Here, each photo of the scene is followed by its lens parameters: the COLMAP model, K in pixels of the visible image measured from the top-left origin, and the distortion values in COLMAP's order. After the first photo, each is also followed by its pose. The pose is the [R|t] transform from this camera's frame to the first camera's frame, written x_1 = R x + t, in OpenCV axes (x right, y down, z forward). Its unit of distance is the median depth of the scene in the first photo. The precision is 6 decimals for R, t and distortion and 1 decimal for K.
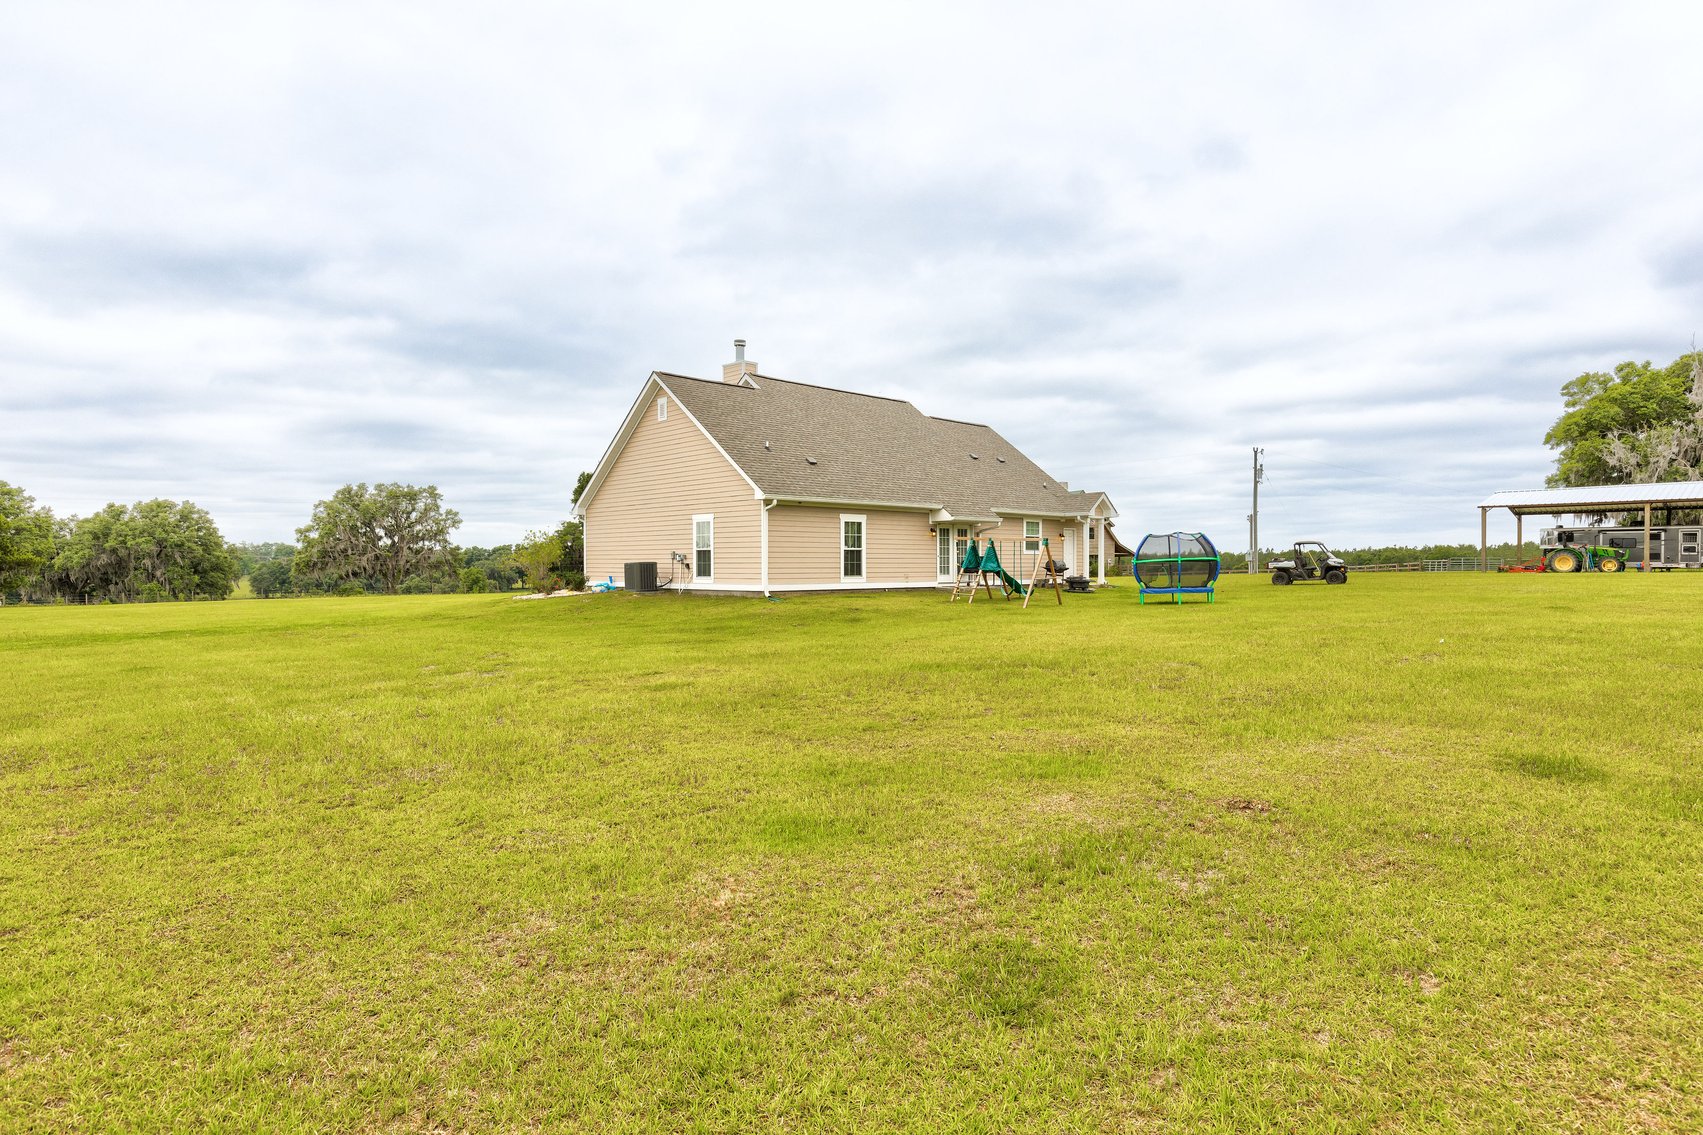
lens RADIAL K [[924.4, 0, 863.9], [0, 924.4, 573.2], [0, 0, 1]] dist [-0.016612, 0.000964]
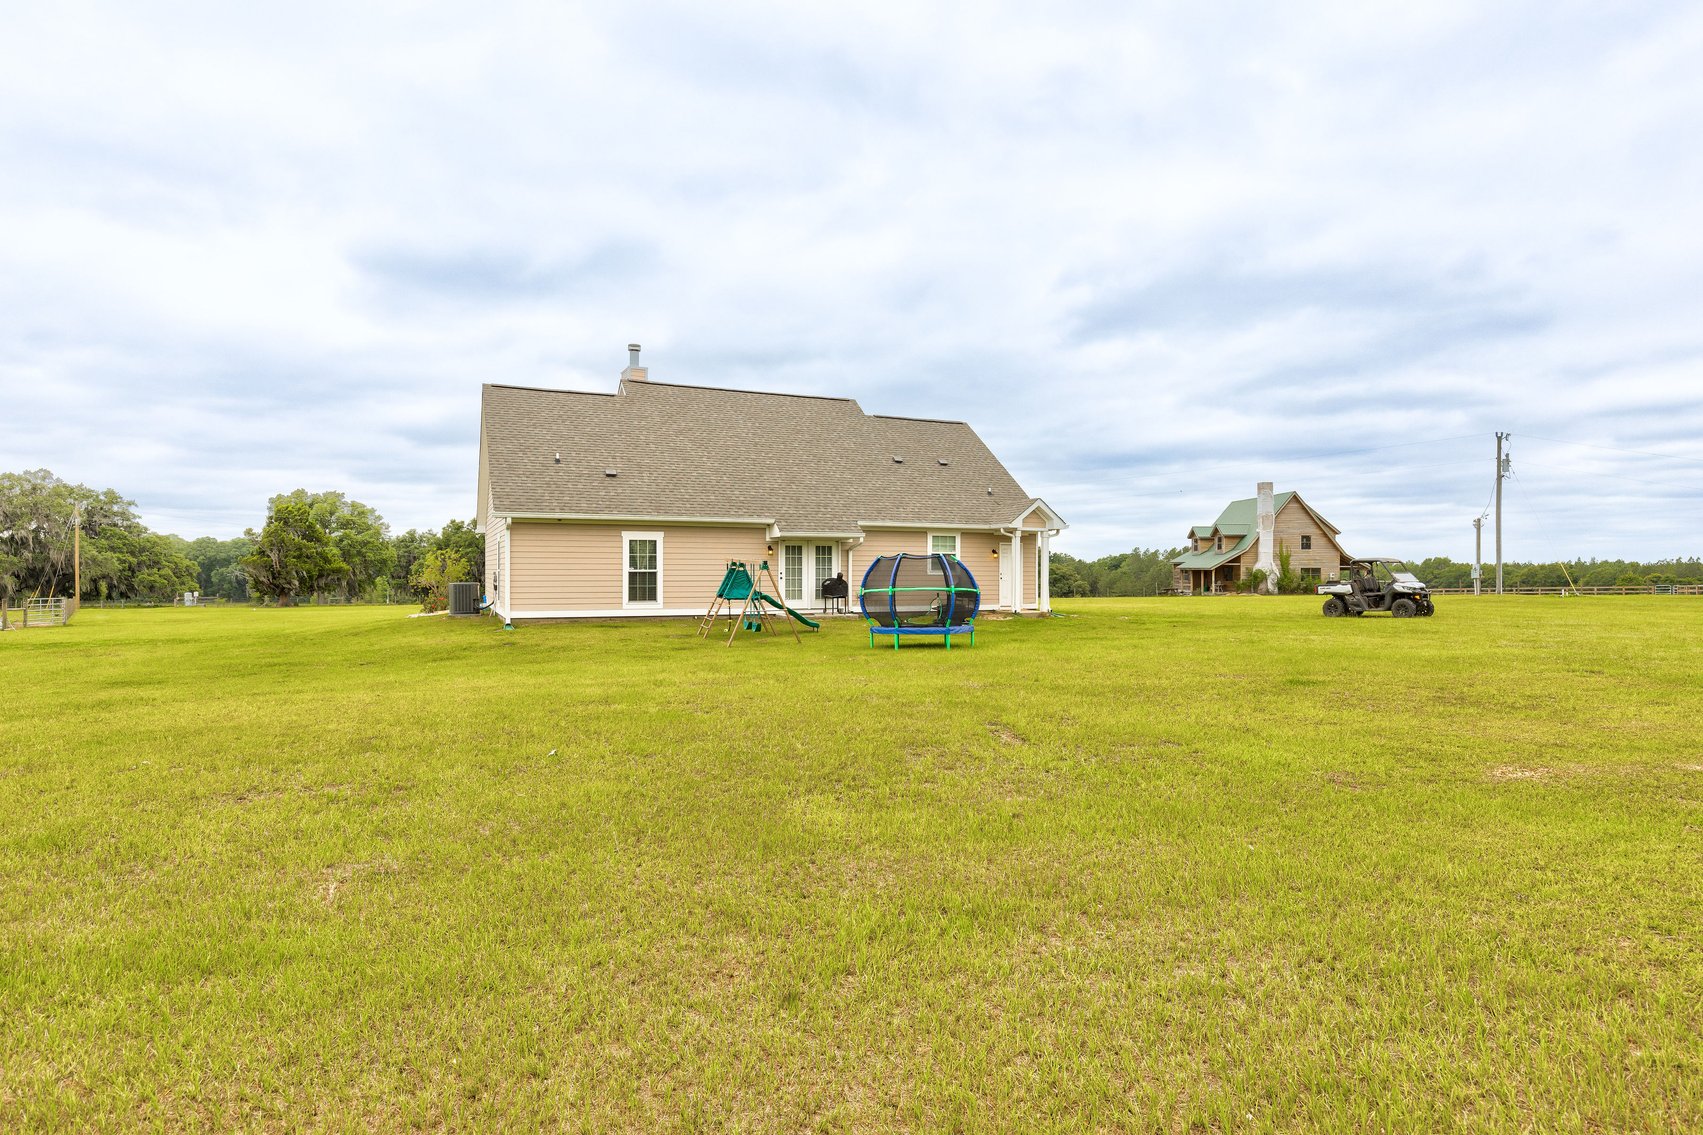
lens RADIAL K [[924.4, 0, 866.4], [0, 924.4, 571.4], [0, 0, 1]] dist [-0.016612, 0.000964]
pose [[0.942556, 0.005557, -0.334002, 0.436222], [-0.008696, 0.999931, -0.007905, -0.018216], [0.333935, 0.010355, 0.942539, 0.213300]]
